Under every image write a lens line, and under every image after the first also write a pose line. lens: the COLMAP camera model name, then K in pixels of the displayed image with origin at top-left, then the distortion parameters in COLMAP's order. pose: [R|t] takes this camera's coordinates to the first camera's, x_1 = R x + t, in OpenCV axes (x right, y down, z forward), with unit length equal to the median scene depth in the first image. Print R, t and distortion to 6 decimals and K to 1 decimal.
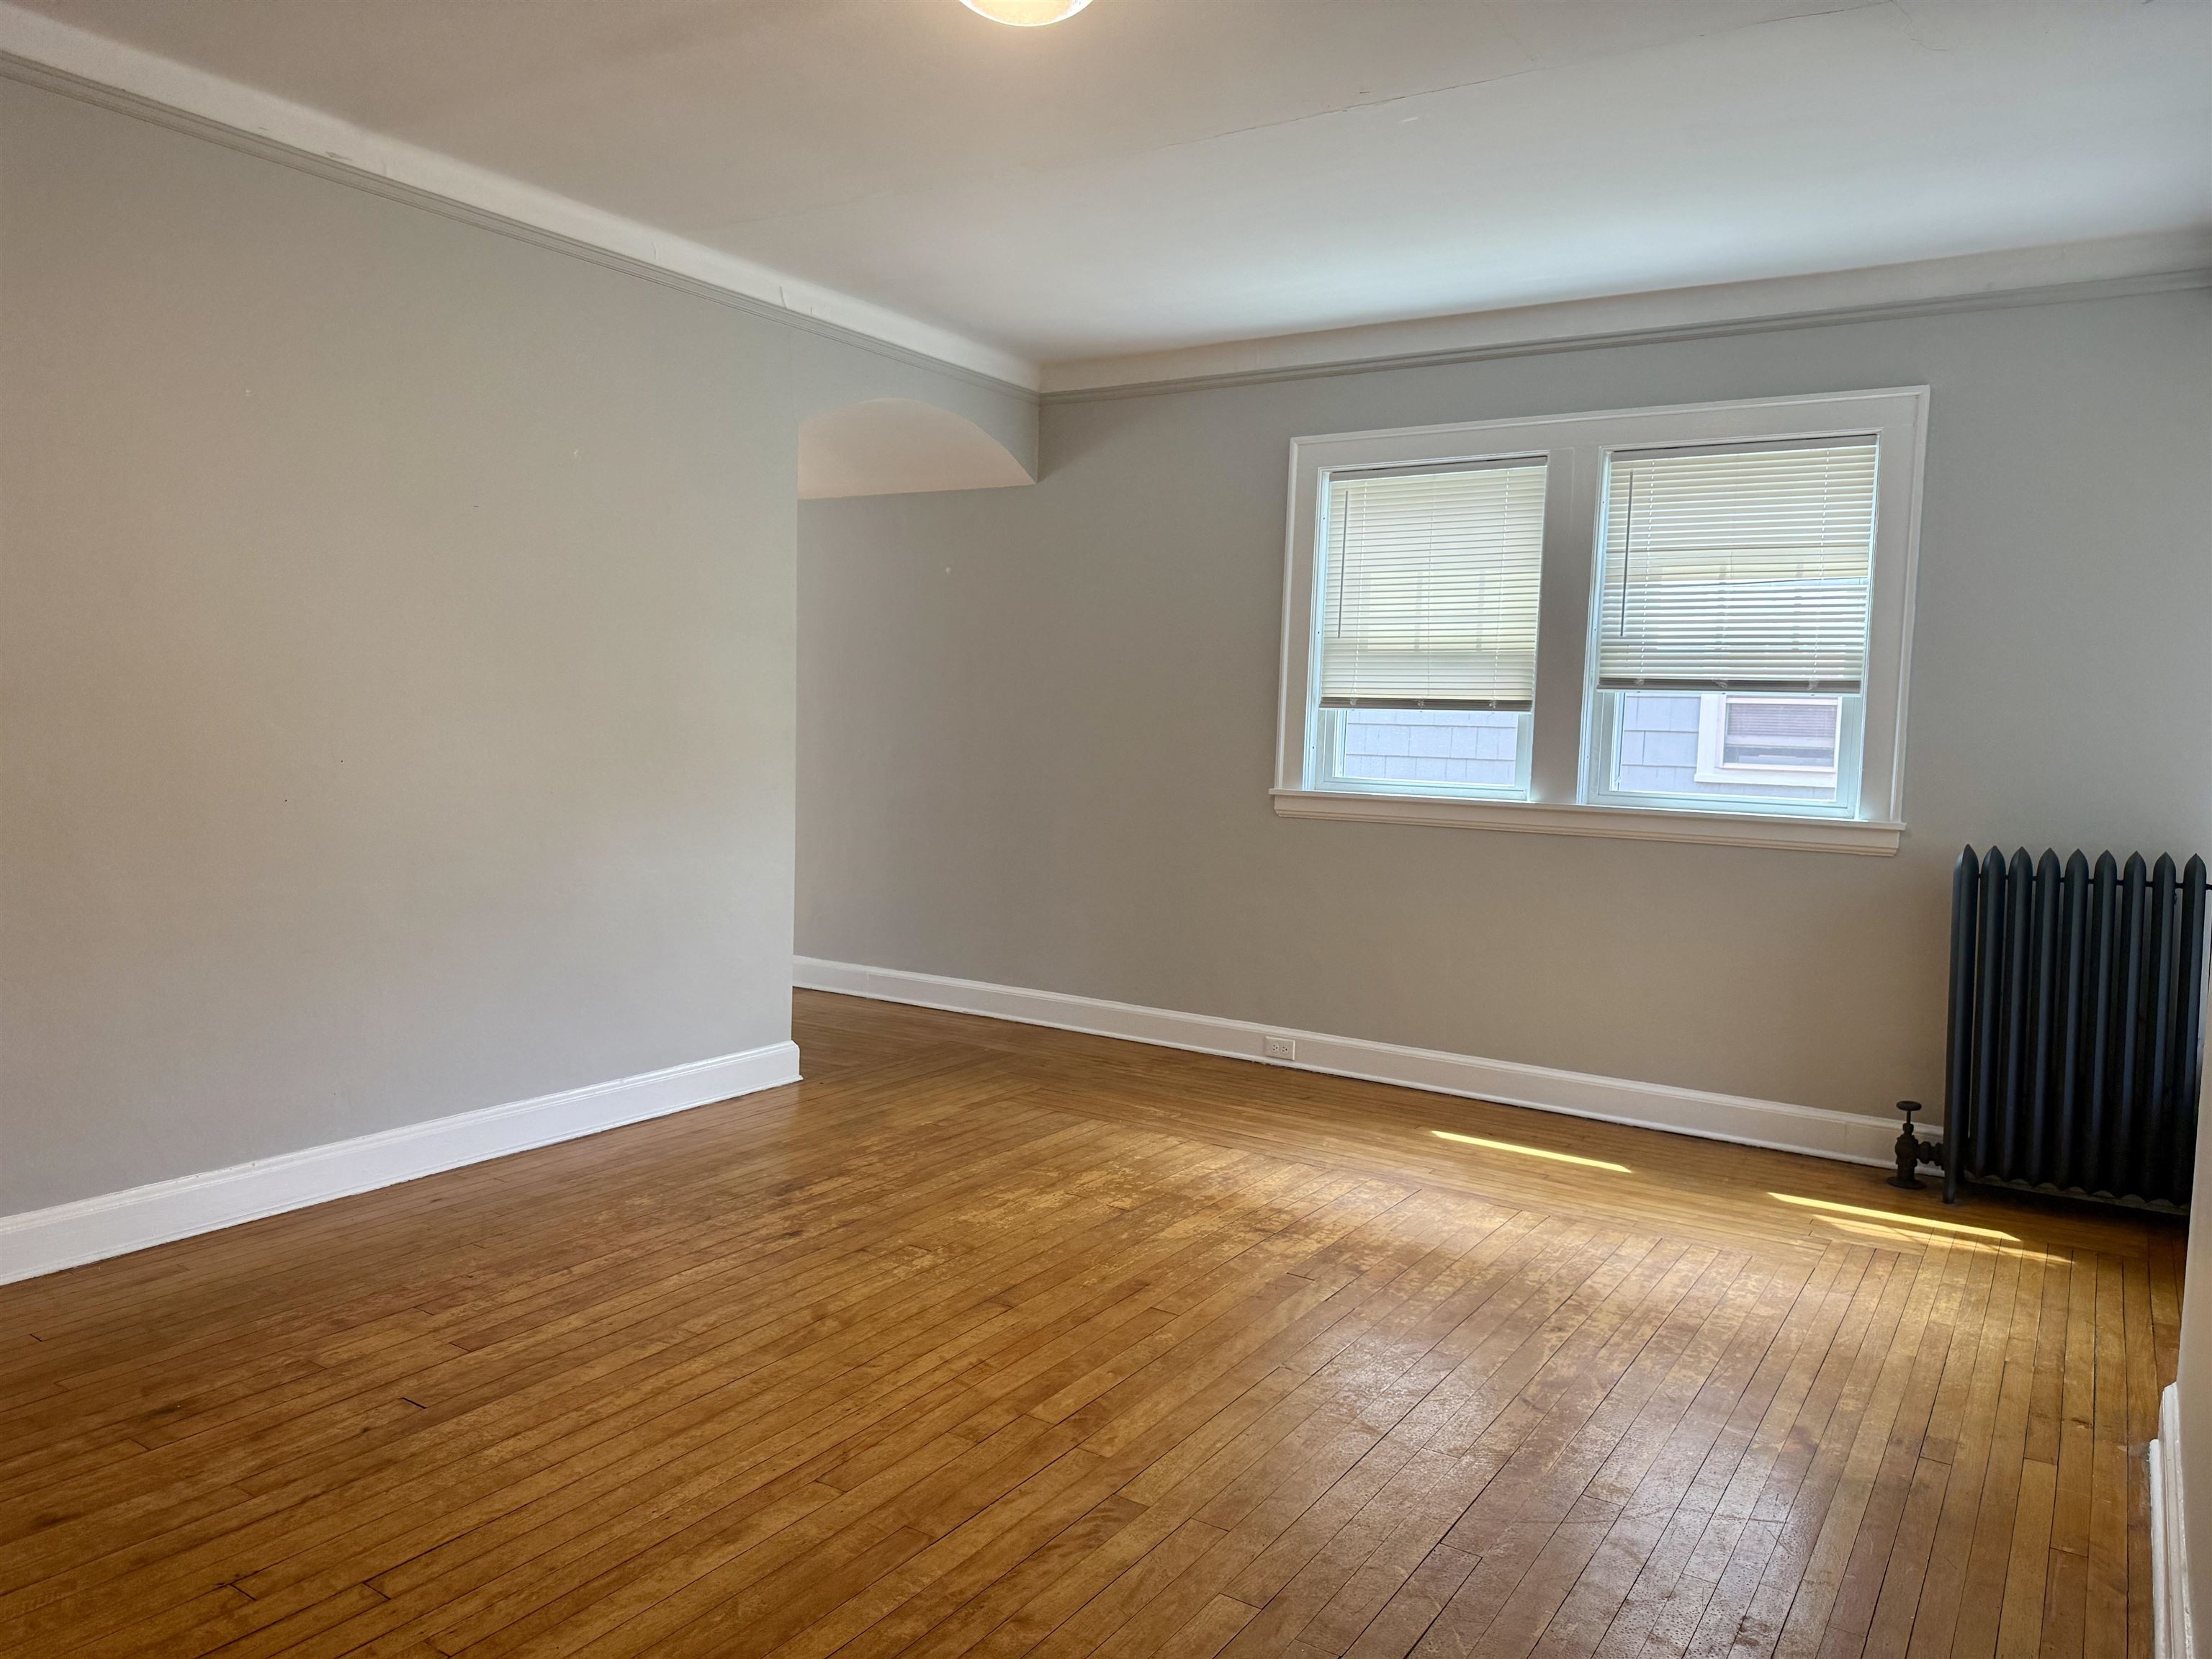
lens RADIAL K [[1573.6, 0, 1084.2], [0, 1573.6, 832.9], [0, 0, 1]] dist [0.087999, -0.080295]
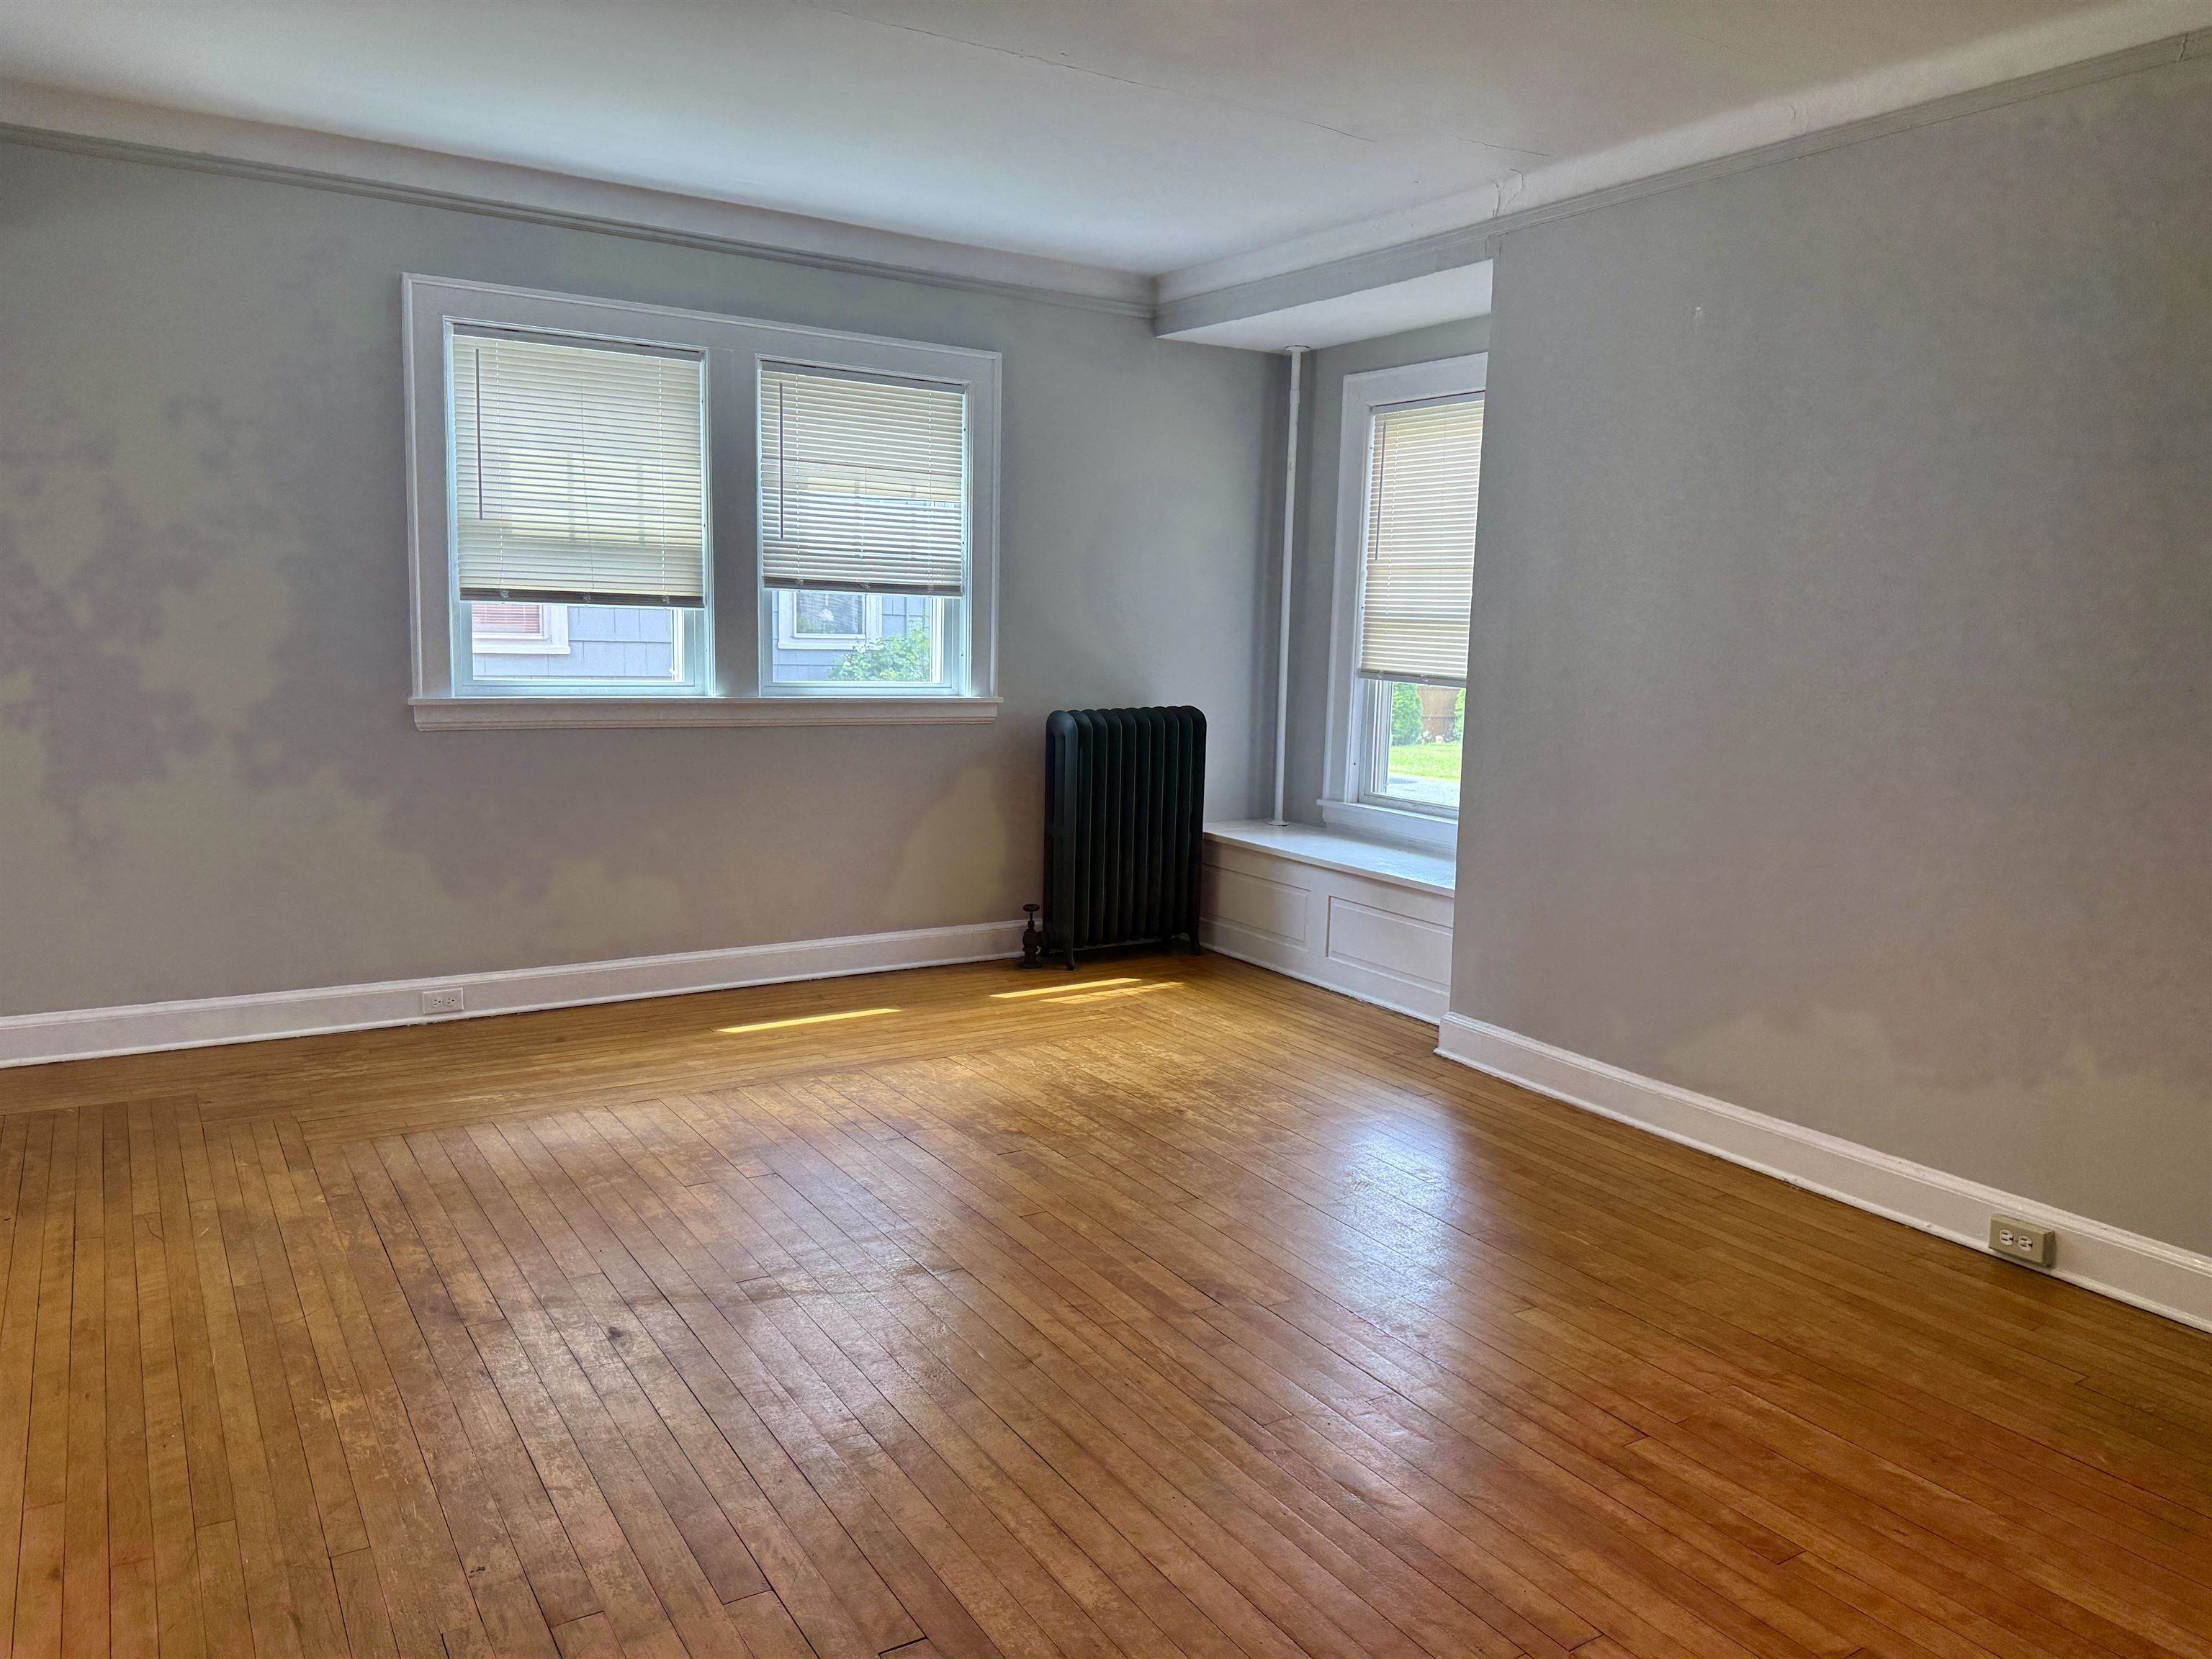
lens RADIAL K [[1573.6, 0, 1098.3], [0, 1573.6, 818.2], [0, 0, 1]] dist [0.087999, -0.080295]
pose [[0.404603, -0.133811, 0.904650, -0.572975], [0.052784, 0.991005, 0.122976, -0.056246], [-0.912968, -0.002005, 0.408026, 0.365249]]
